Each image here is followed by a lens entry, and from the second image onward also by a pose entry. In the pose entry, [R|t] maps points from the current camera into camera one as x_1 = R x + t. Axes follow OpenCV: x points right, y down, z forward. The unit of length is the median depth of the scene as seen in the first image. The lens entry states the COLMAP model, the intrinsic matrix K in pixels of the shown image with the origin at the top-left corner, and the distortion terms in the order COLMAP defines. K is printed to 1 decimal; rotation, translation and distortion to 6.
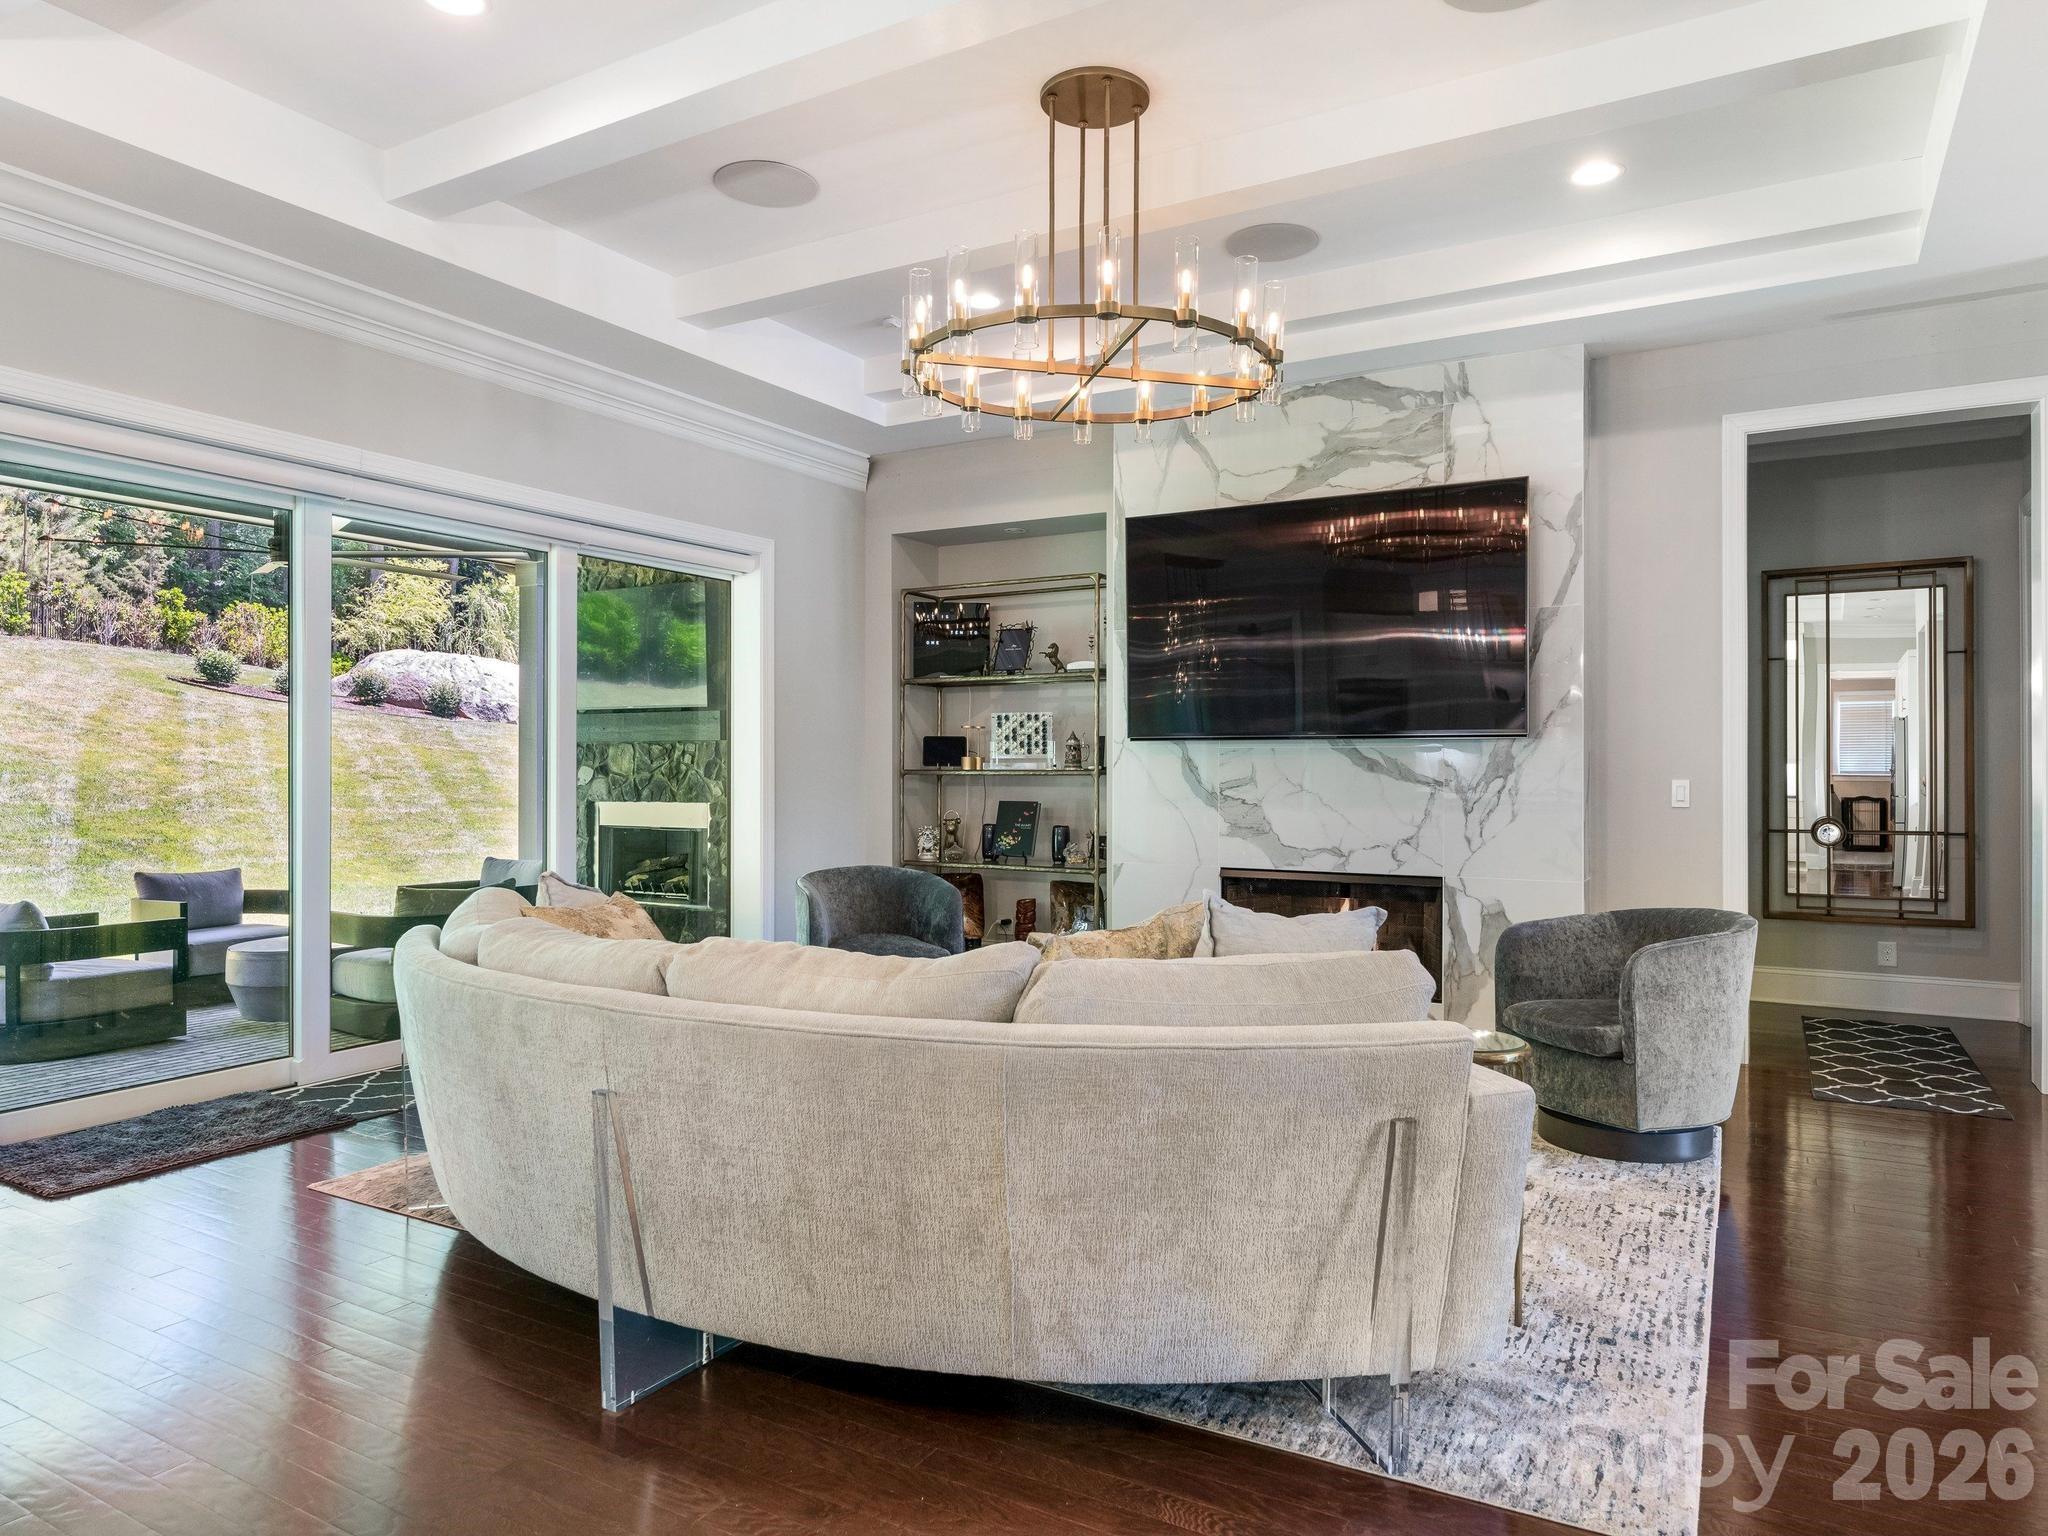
lens RADIAL K [[1283.2, 0, 1024.0], [0, 1283.2, 768.0], [0, 0, 1]] dist [0.003561, 0.003356]
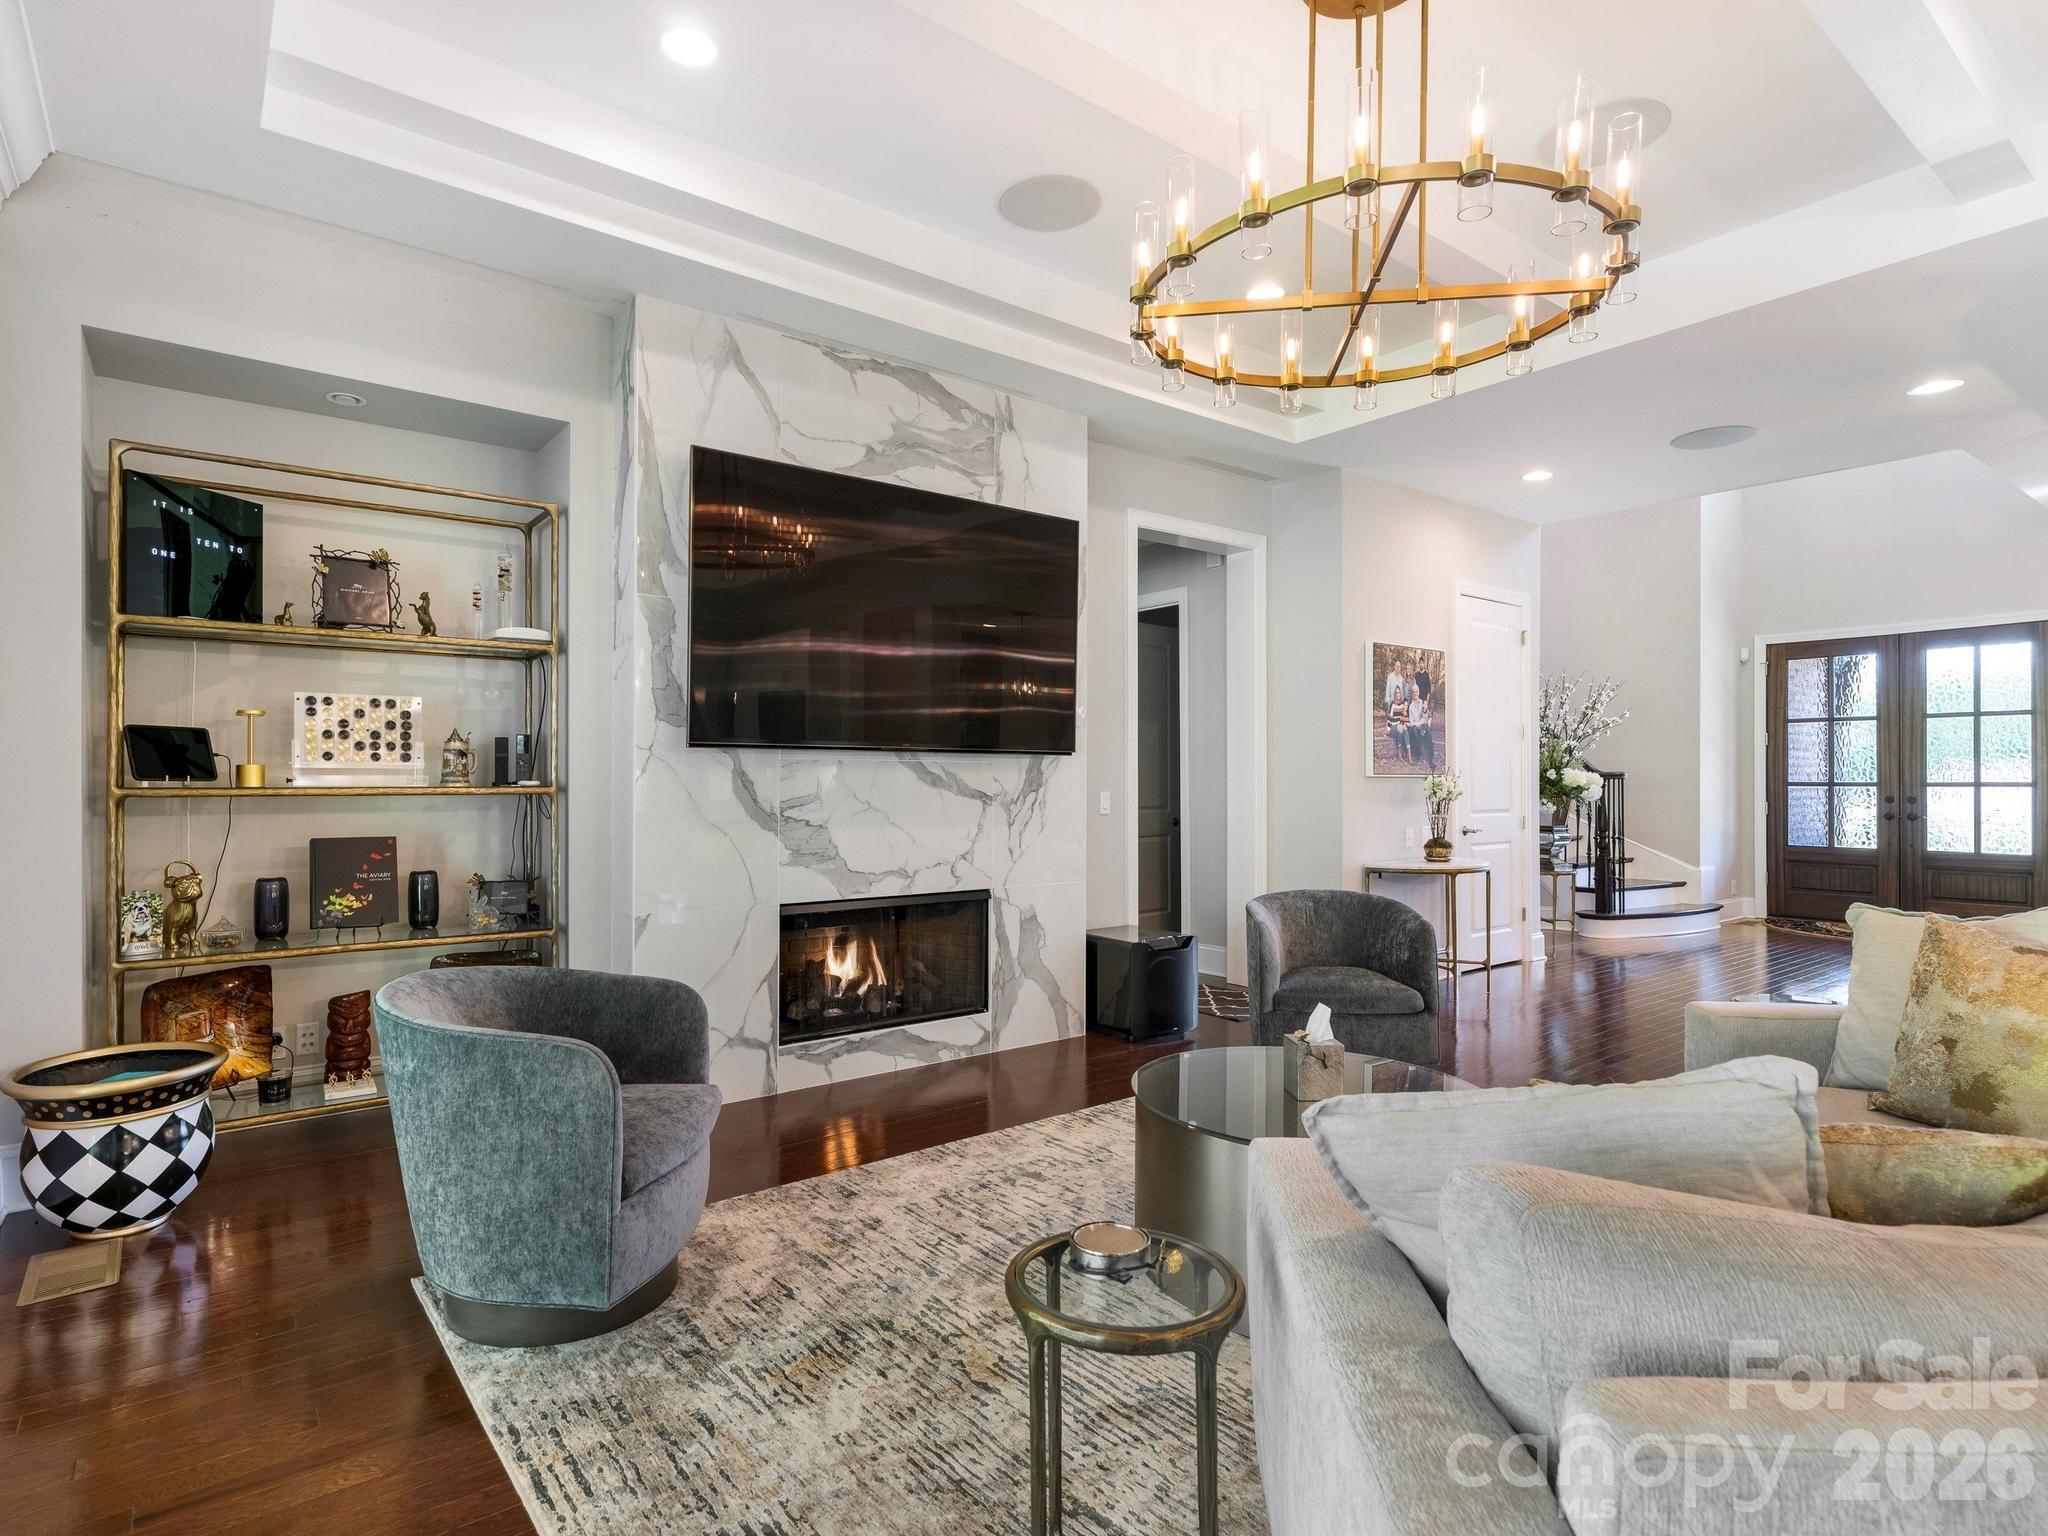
lens RADIAL K [[1067.2, 0, 990.5], [0, 1067.2, 774.6], [0, 0, 1]] dist [-0.001391, -0.000750]
pose [[0.396147, 0.005011, 0.918173, -0.383958], [-0.000136, 0.999985, -0.005399, -0.001685], [-0.918187, 0.002014, 0.396142, 0.554433]]
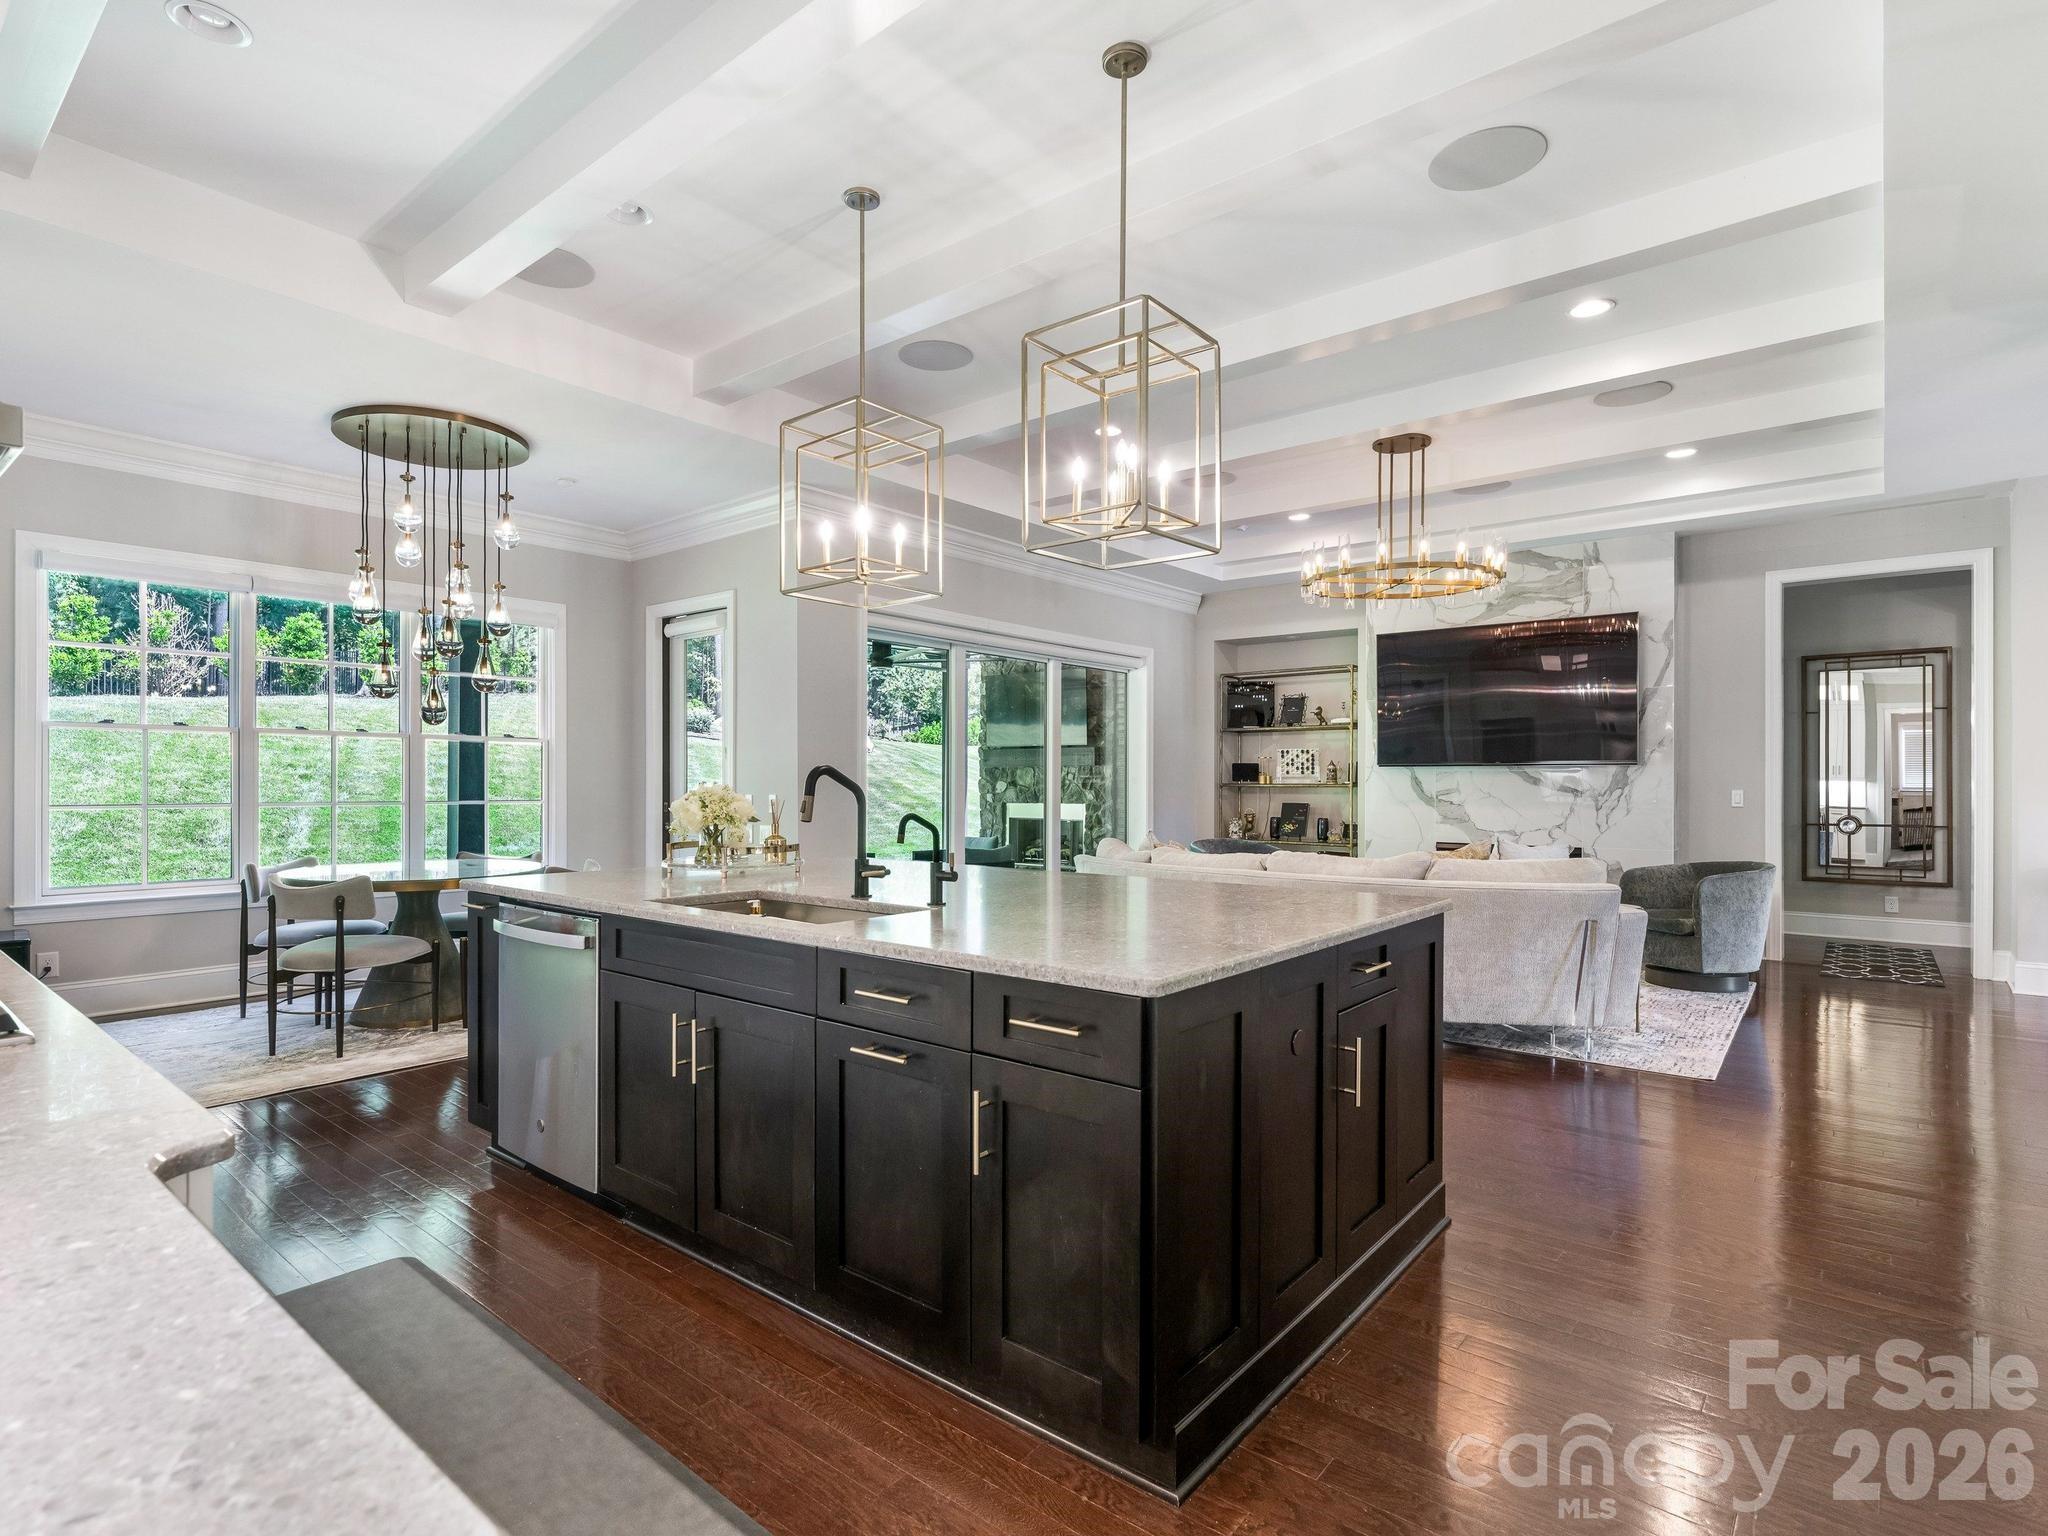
lens RADIAL K [[1031.8, 0, 996.9], [0, 1031.8, 784.2], [0, 0, 1]] dist [0.001448, 0.000199]
pose [[0.984942, 0.001885, -0.172876, -0.163825], [-0.001725, 0.999998, 0.001080, 0.001228], [0.172878, -0.000766, 0.984943, -0.390121]]
